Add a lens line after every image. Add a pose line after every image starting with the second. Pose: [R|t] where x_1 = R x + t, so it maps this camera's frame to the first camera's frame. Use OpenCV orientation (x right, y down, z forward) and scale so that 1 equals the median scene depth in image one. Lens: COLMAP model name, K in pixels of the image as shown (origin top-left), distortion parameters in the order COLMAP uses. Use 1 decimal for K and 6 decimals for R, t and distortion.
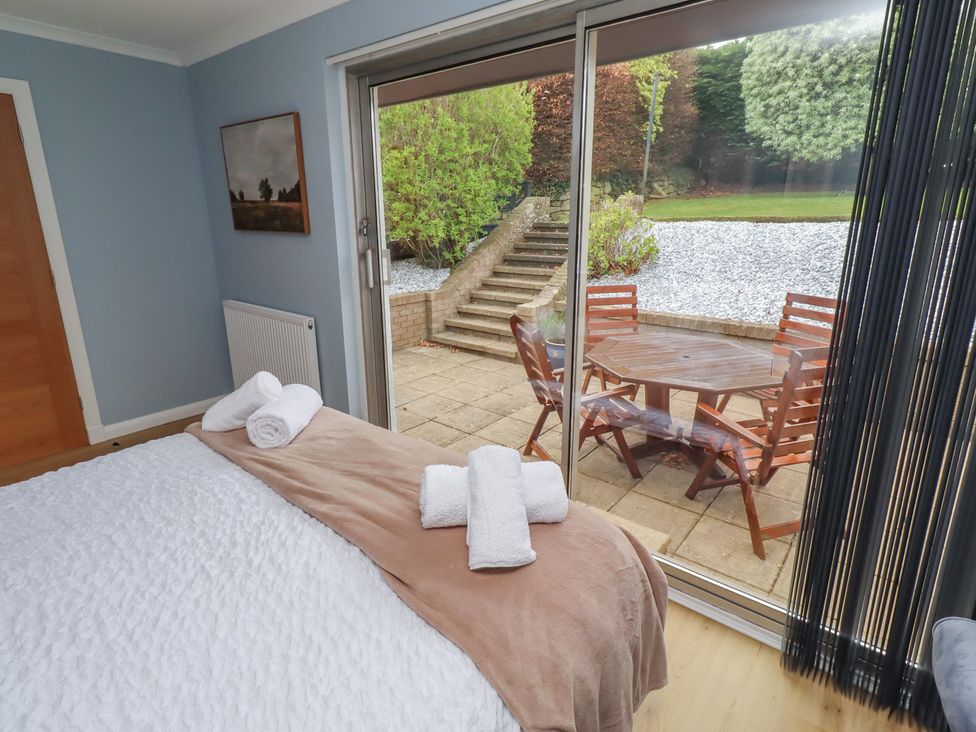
lens RADIAL K [[518.2, 0, 495.0], [0, 518.2, 351.6], [0, 0, 1]] dist [-0.000205, 0.000328]
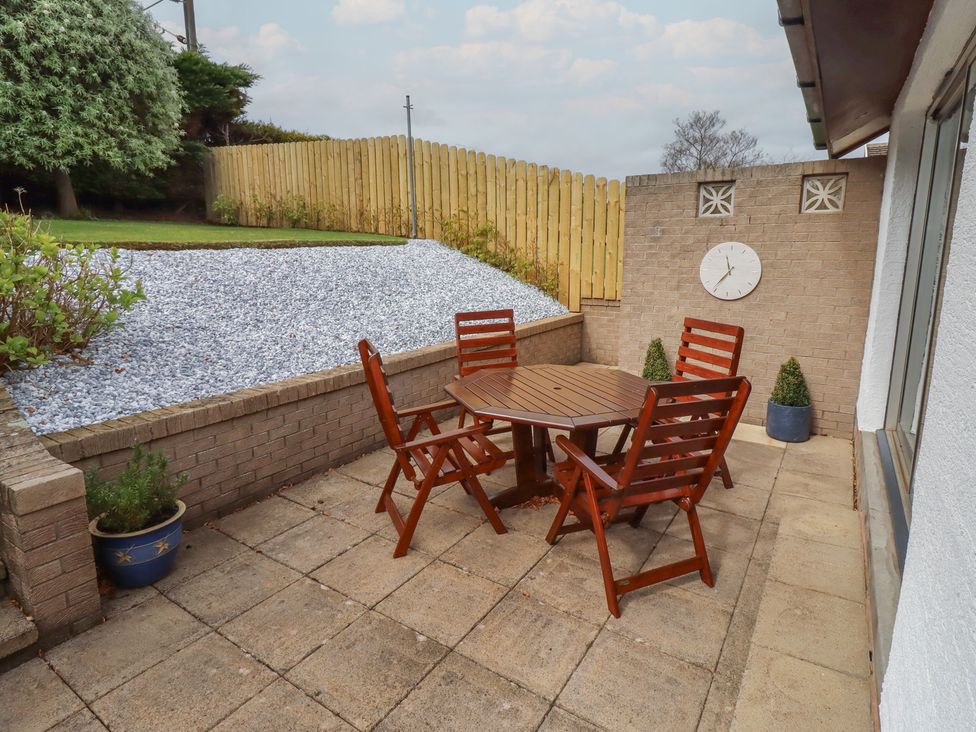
lens RADIAL K [[518.2, 0, 495.0], [0, 518.2, 351.6], [0, 0, 1]] dist [-0.000205, 0.000328]
pose [[-0.096674, -0.189833, 0.977045, -0.275313], [0.256684, 0.943683, 0.208748, -0.151854], [-0.961648, 0.270973, -0.042503, 0.649611]]
